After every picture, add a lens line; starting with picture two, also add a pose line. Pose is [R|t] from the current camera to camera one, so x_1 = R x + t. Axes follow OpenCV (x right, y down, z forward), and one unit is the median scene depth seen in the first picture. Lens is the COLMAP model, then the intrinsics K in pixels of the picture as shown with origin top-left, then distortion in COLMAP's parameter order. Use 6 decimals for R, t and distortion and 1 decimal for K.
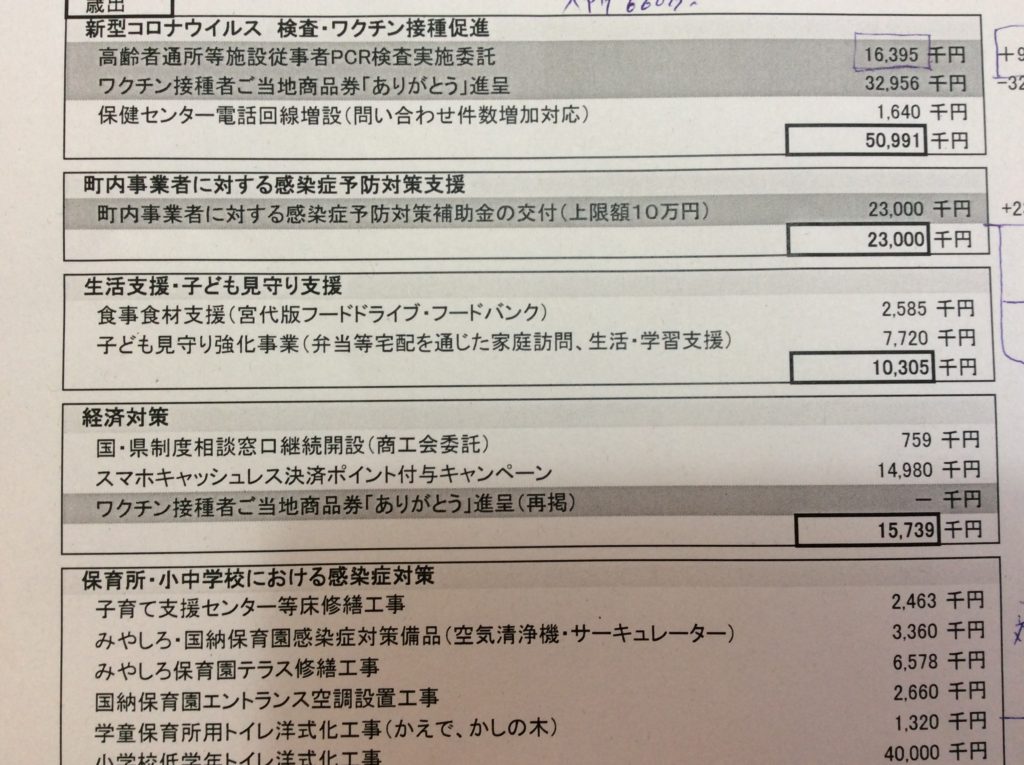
lens RADIAL K [[977.9, 0, 536.7], [0, 977.9, 382.1], [0, 0, 1]] dist [0.108308, -0.281973]
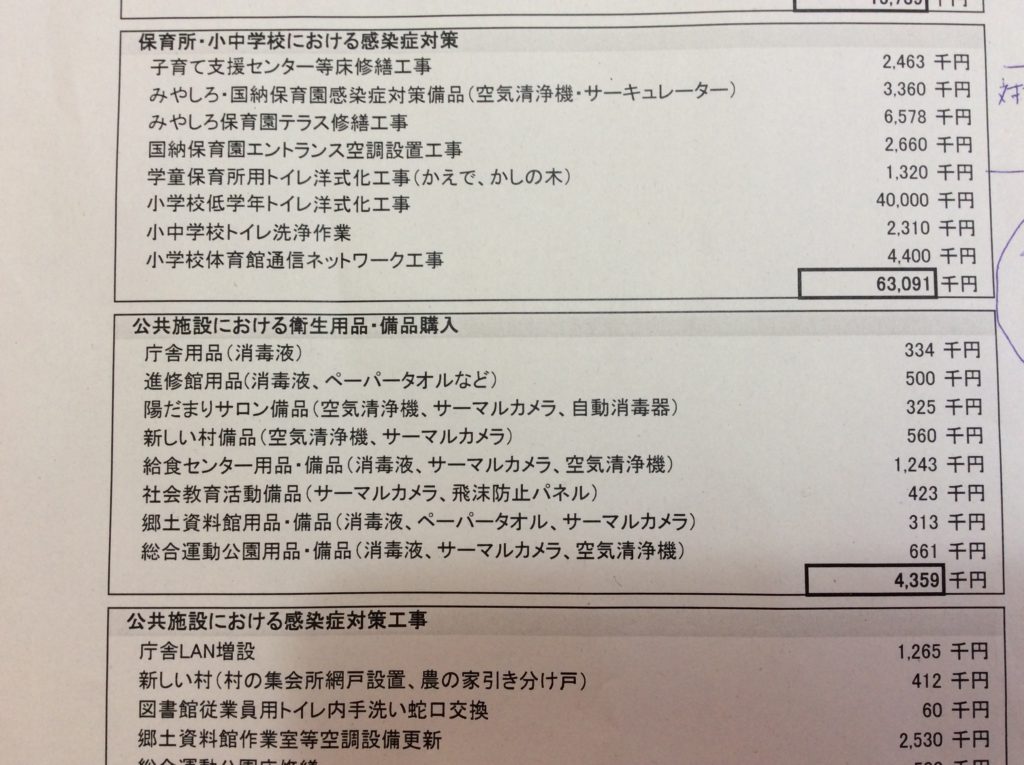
lens RADIAL K [[928.7, 0, 533.3], [0, 928.7, 382.1], [0, 0, 1]] dist [0.093291, -0.214582]
pose [[0.999650, 0.004762, -0.026037, 0.007172], [-0.004931, 0.999967, -0.006414, 0.582166], [0.026005, 0.006540, 0.999640, -0.027927]]
